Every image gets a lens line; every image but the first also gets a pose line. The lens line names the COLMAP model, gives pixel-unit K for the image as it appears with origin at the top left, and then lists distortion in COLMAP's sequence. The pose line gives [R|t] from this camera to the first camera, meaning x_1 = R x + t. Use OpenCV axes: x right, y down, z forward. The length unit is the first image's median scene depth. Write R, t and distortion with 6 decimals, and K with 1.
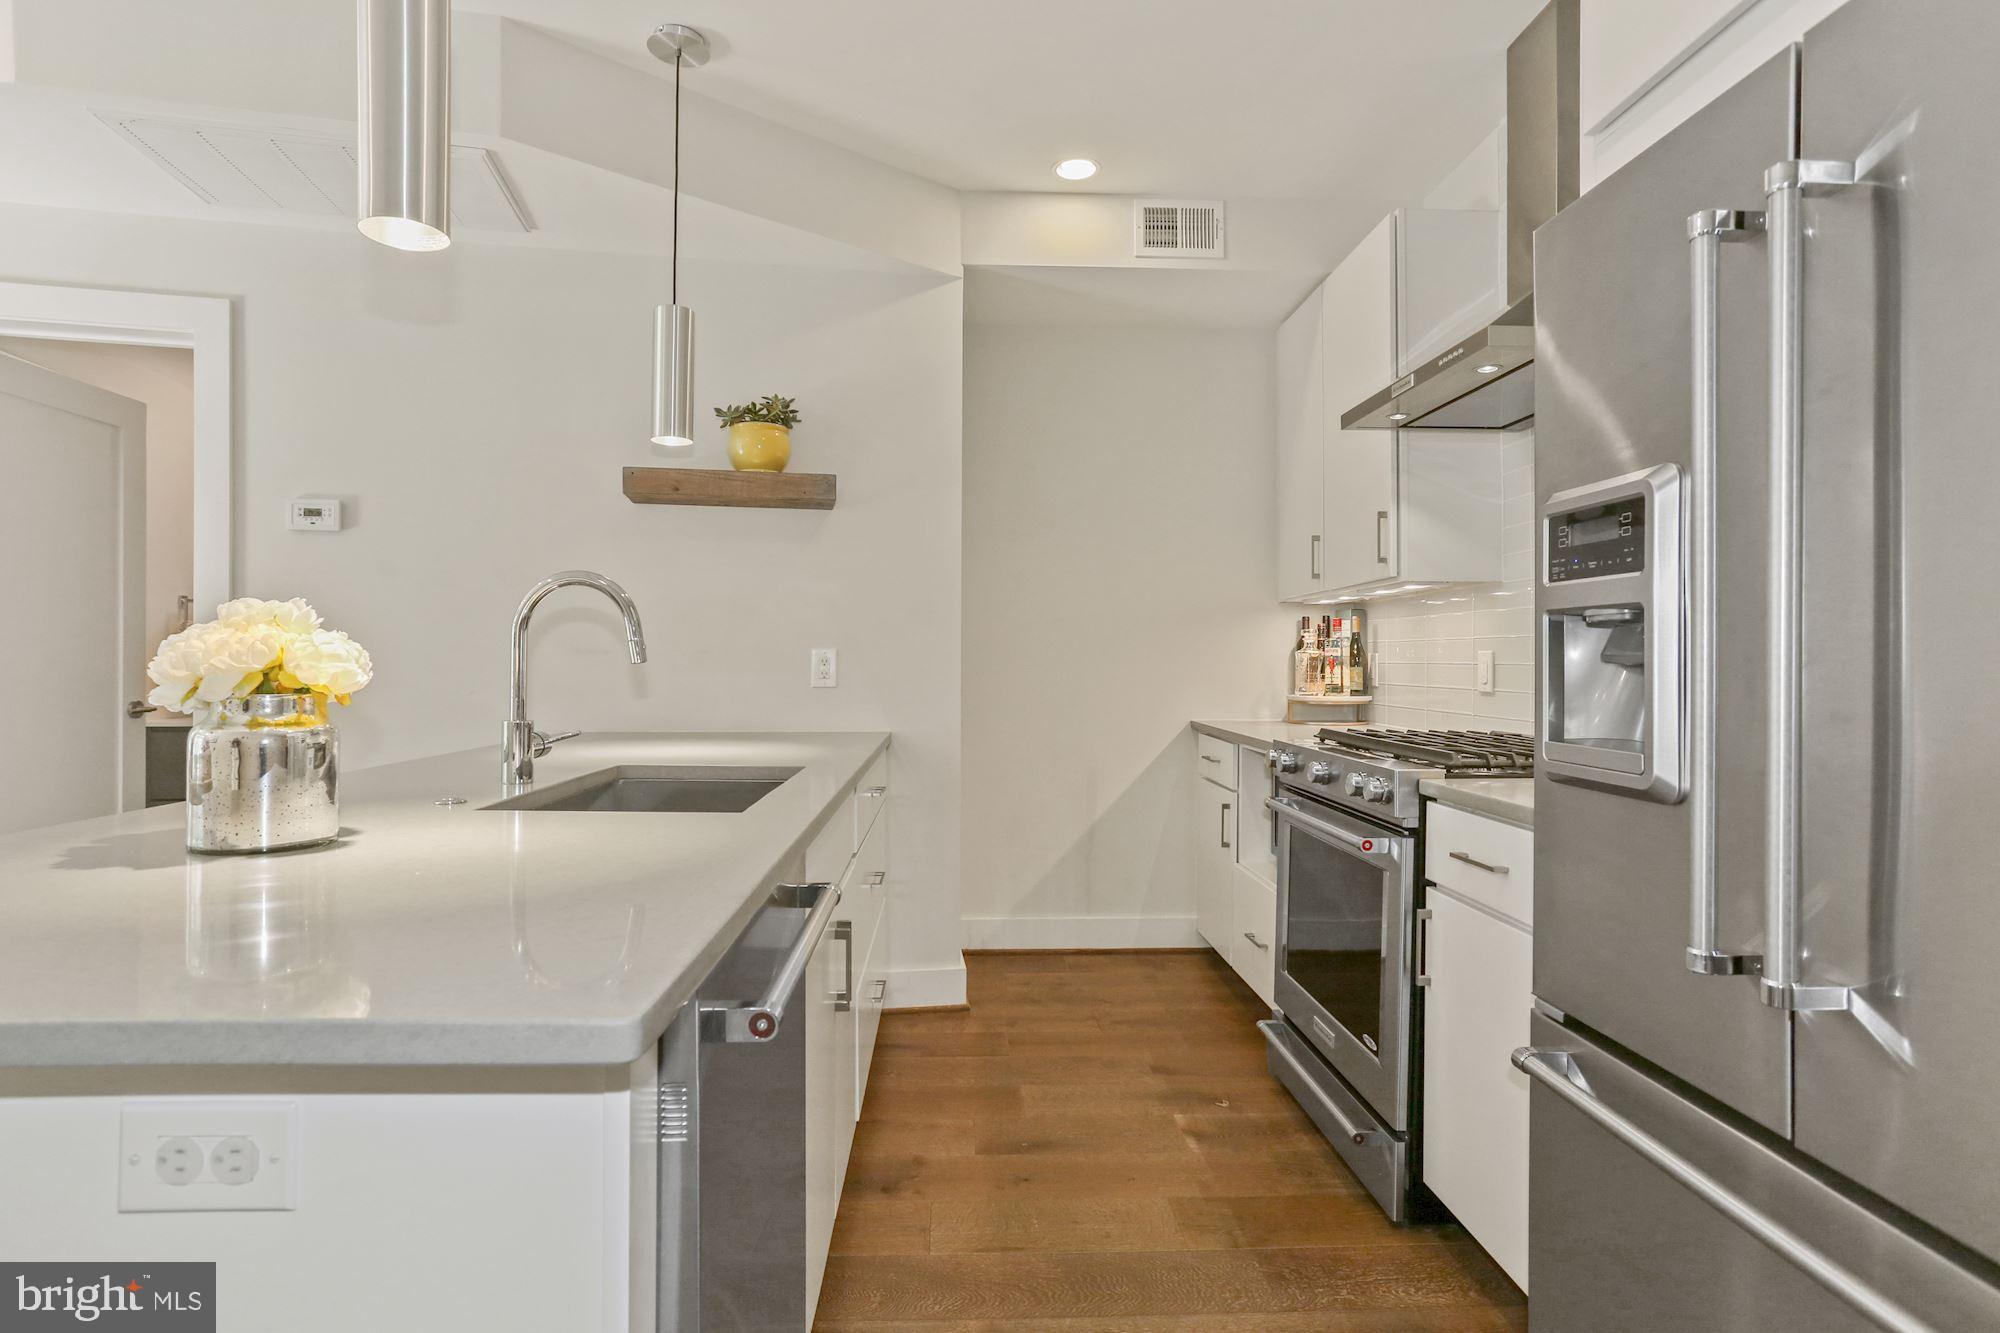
lens RADIAL K [[991.3, 0, 995.9], [0, 991.3, 659.4], [0, 0, 1]] dist [-0.052998, 0.032405]
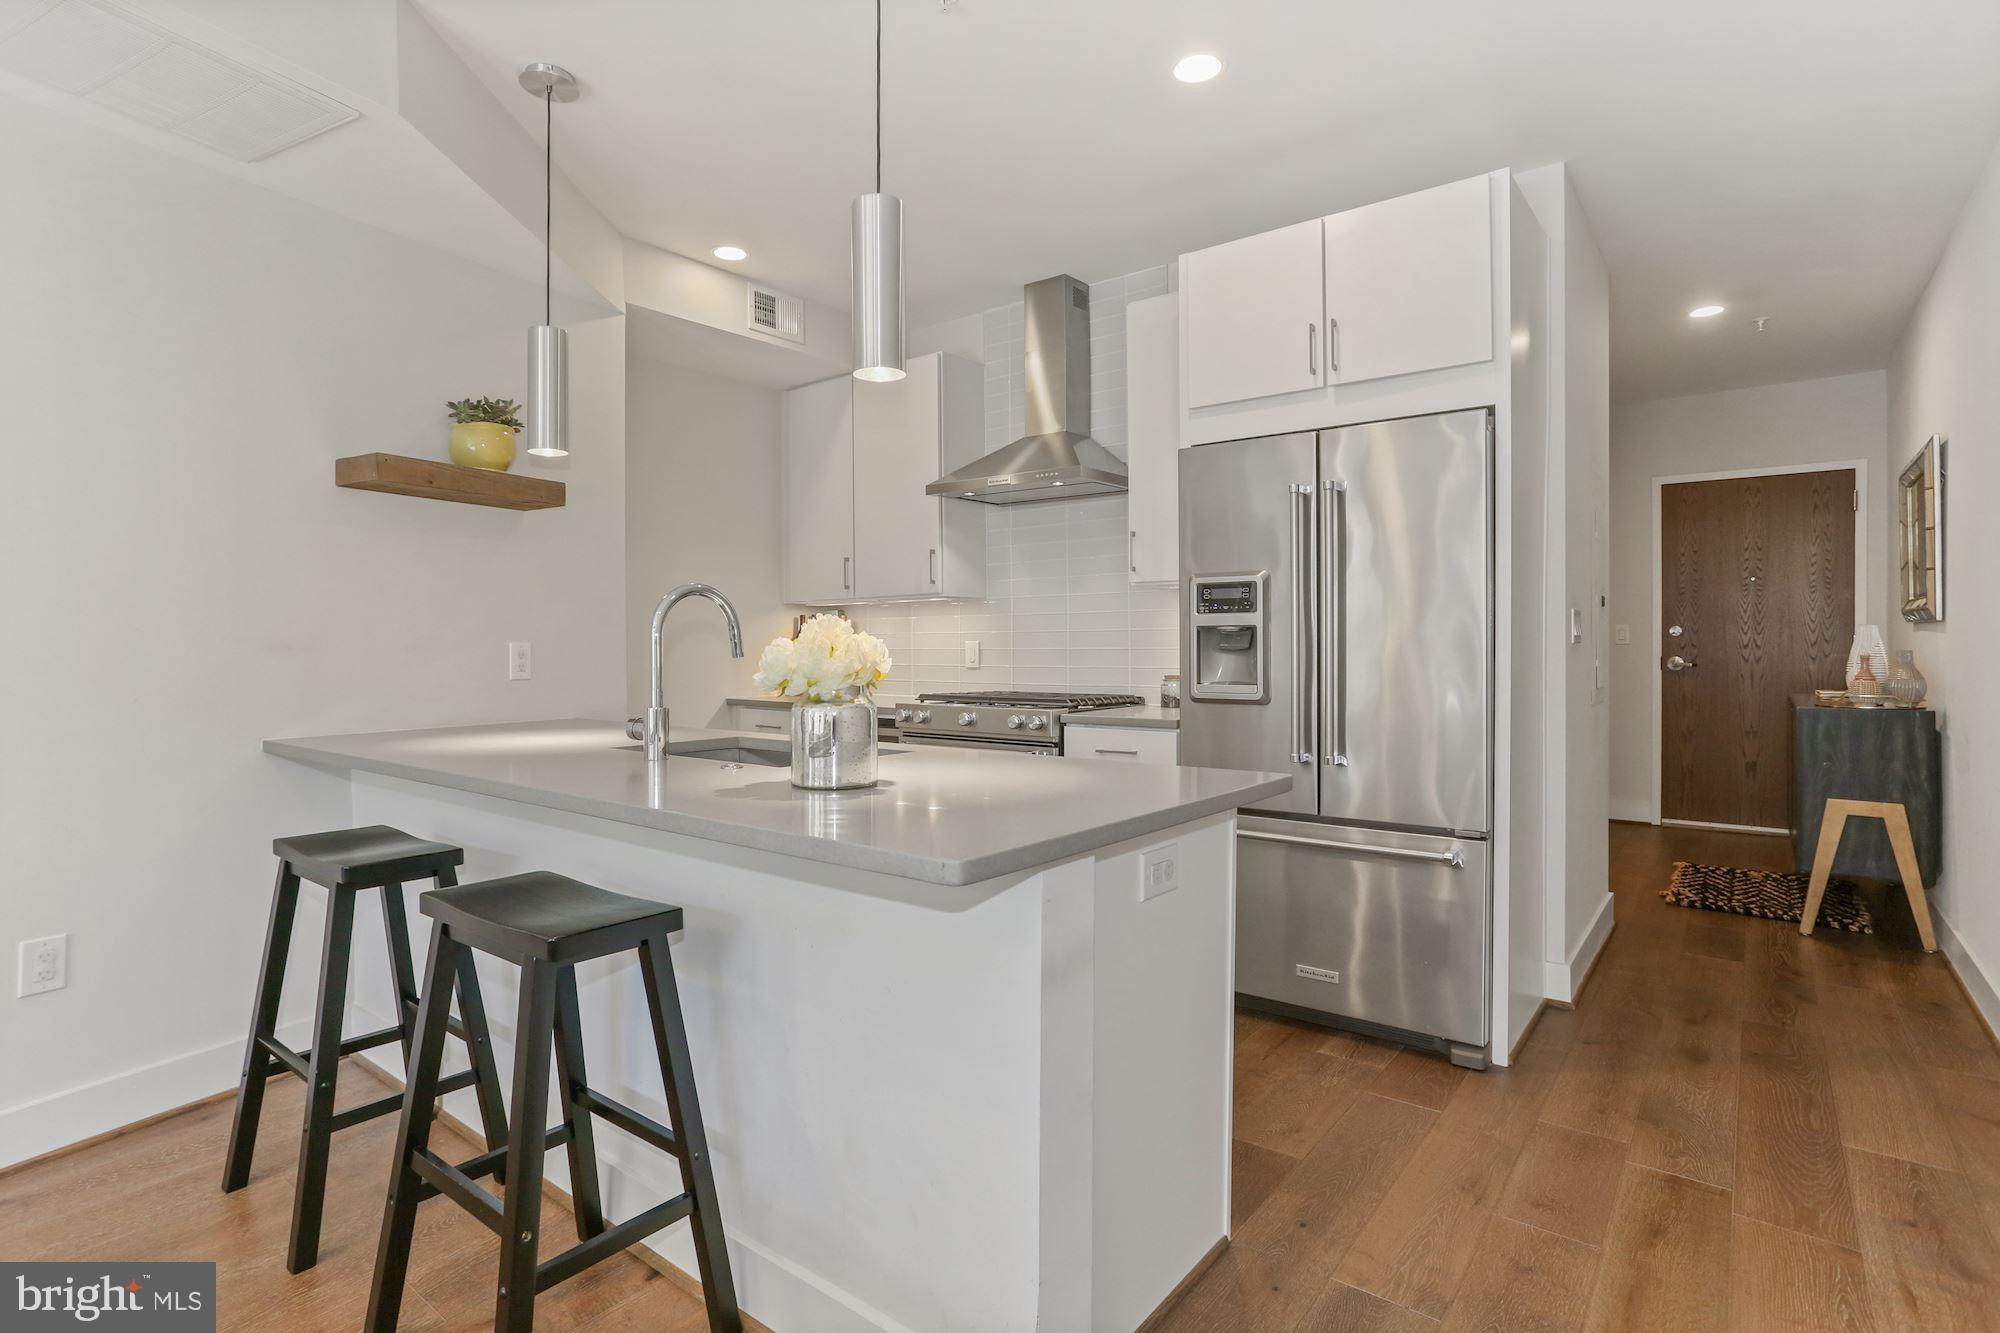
lens RADIAL K [[980.6, 0, 989.4], [0, 980.6, 651.1], [0, 0, 1]] dist [-0.053865, 0.032062]
pose [[0.656597, -0.011446, 0.754154, -0.646457], [0.006716, 0.999934, 0.009328, -0.007668], [-0.754211, -0.001060, 0.656631, -0.052729]]
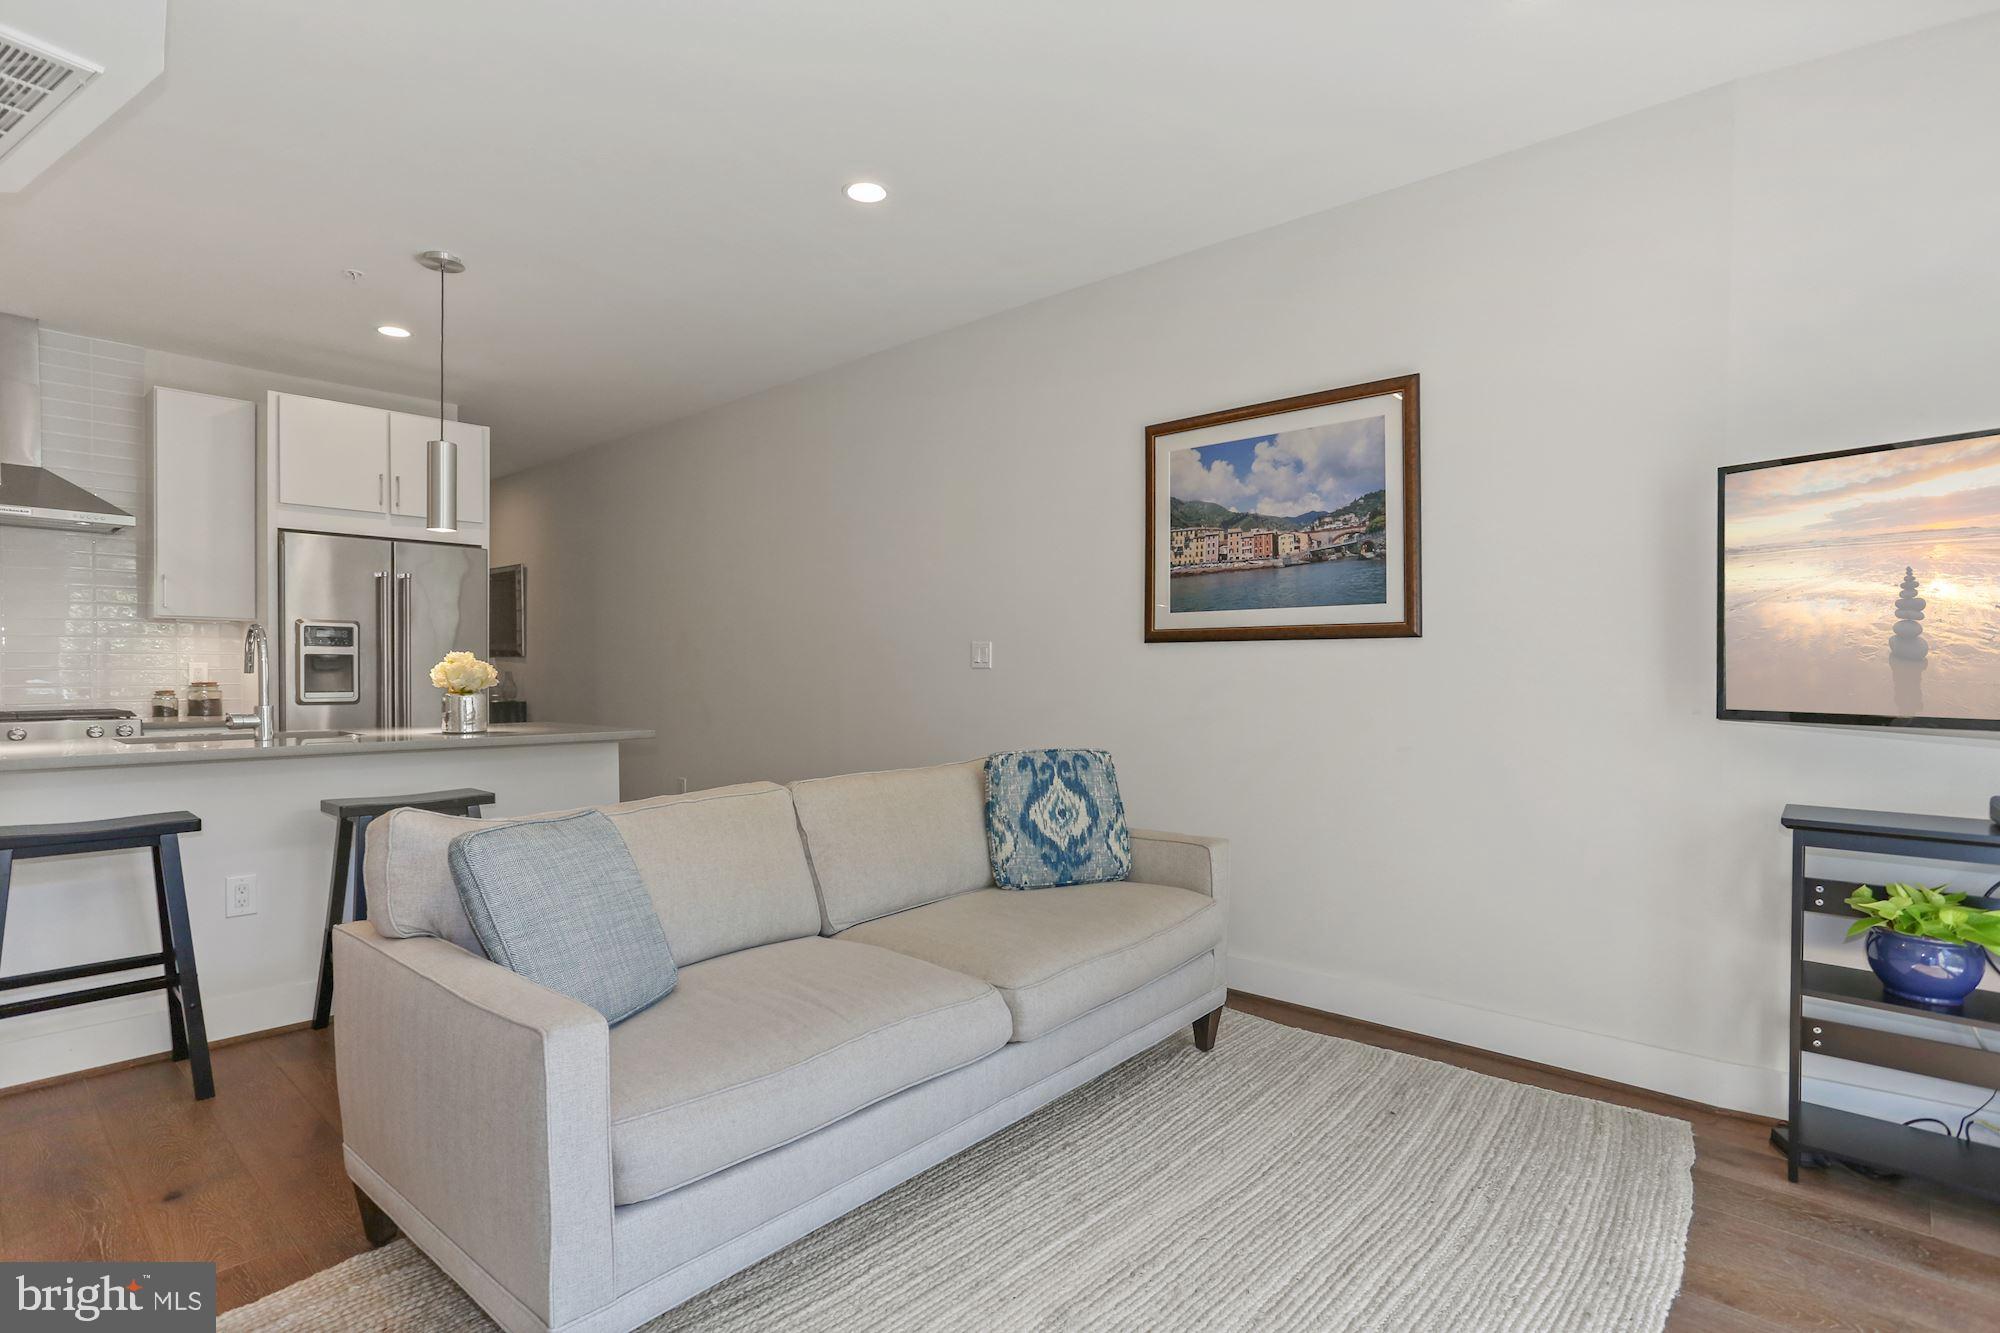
lens RADIAL K [[993.8, 0, 995.1], [0, 993.8, 681.8], [0, 0, 1]] dist [-0.050888, 0.030988]
pose [[-0.708717, -0.015241, 0.705328, -1.567591], [-0.008350, 0.999878, 0.013216, -0.008433], [-0.705443, 0.003477, -0.708758, 0.769211]]
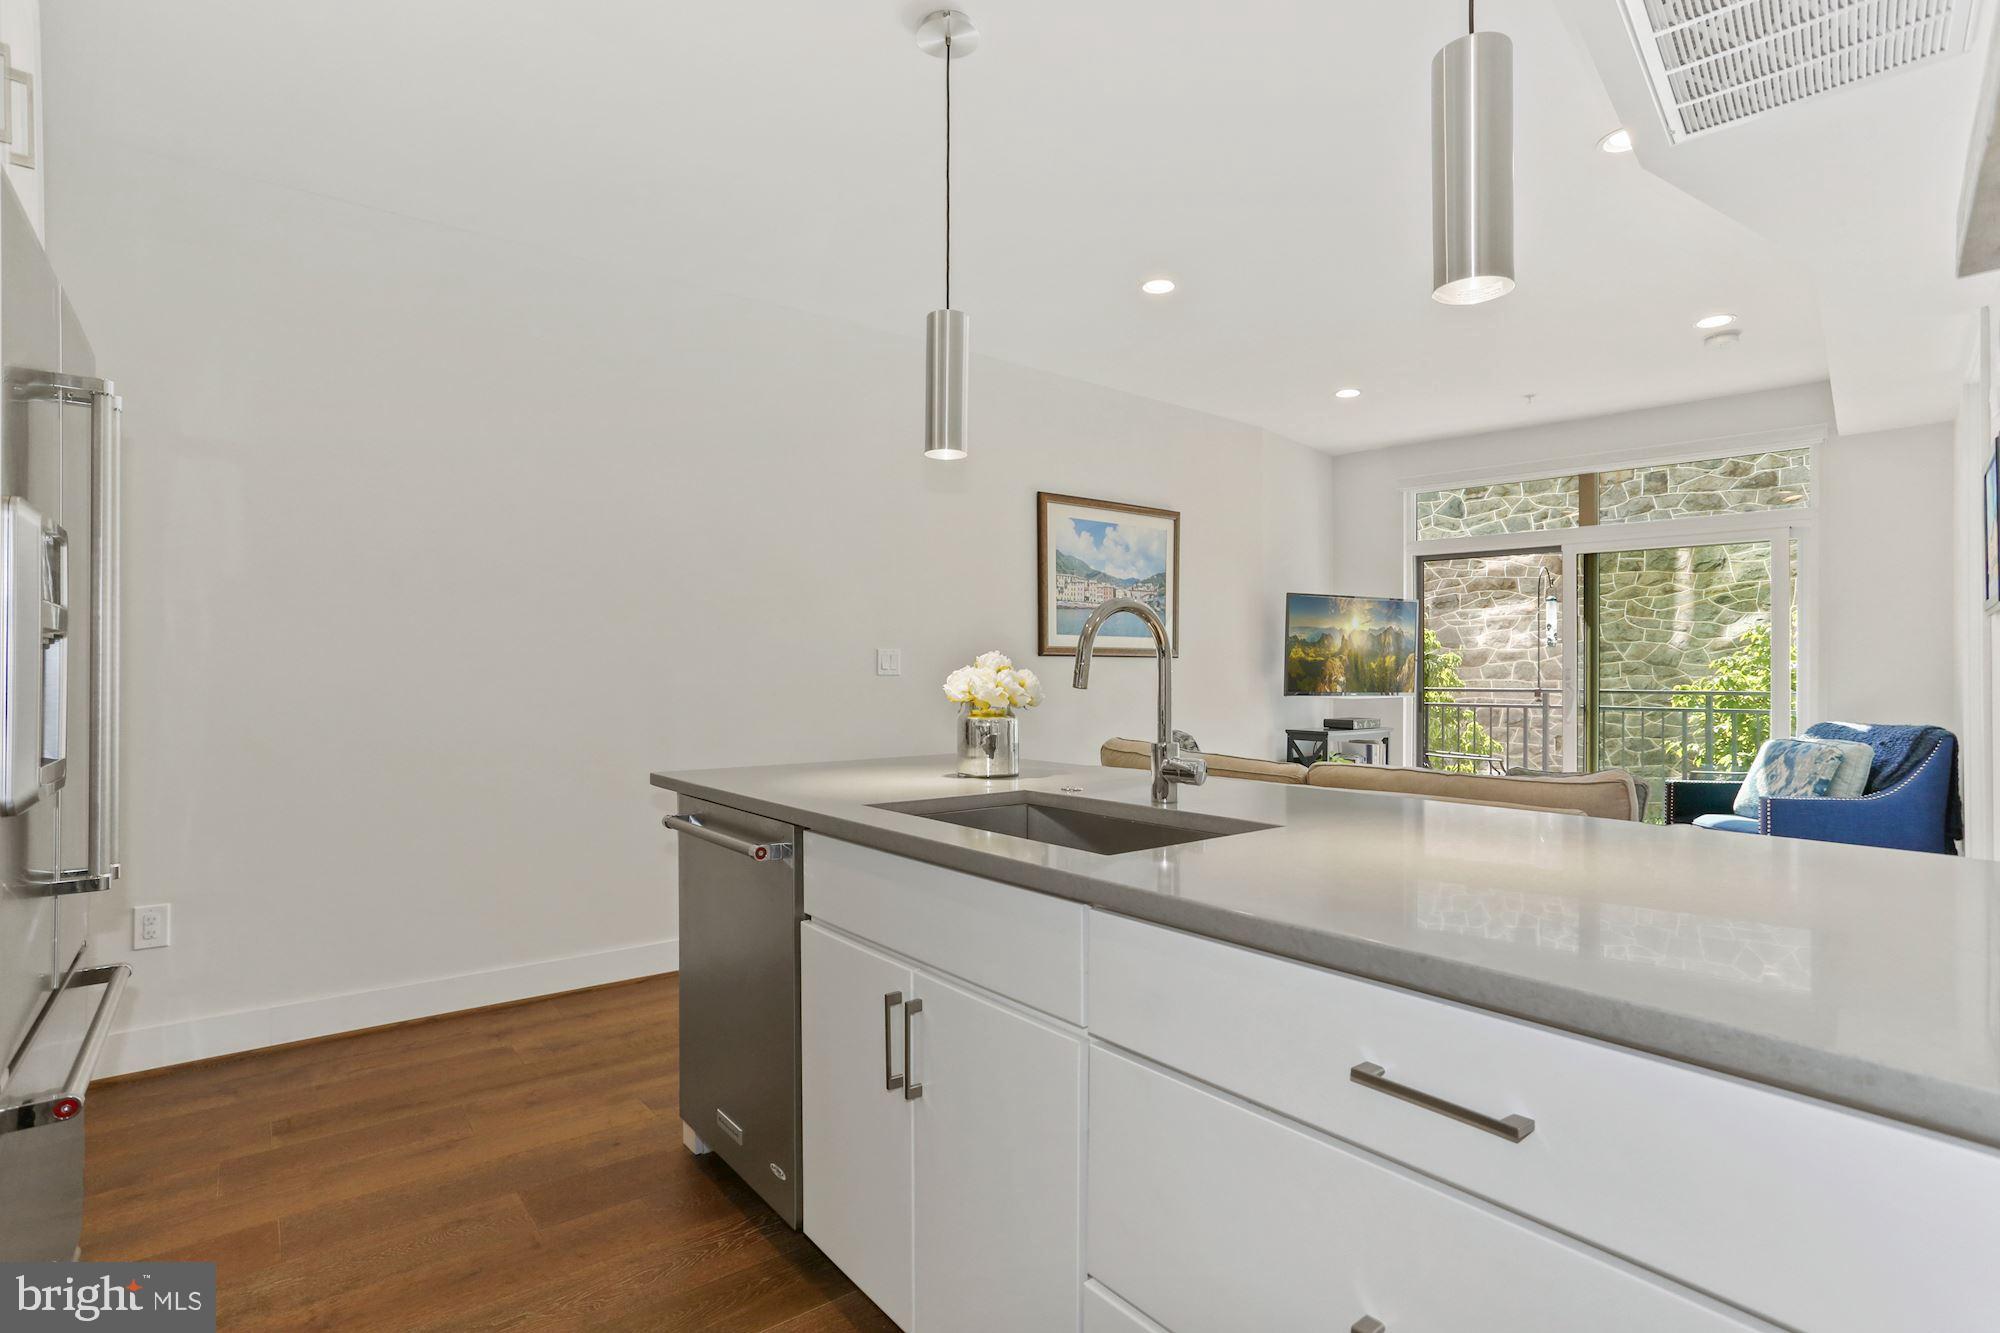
lens RADIAL K [[969.2, 0, 991.0], [0, 969.2, 649.8], [0, 0, 1]] dist [-0.052367, 0.039155]
pose [[-0.818093, -0.021631, -0.574678, 0.155254], [-0.004283, 0.999494, -0.031525, -0.001839], [0.575069, -0.023329, -0.817772, 1.009069]]
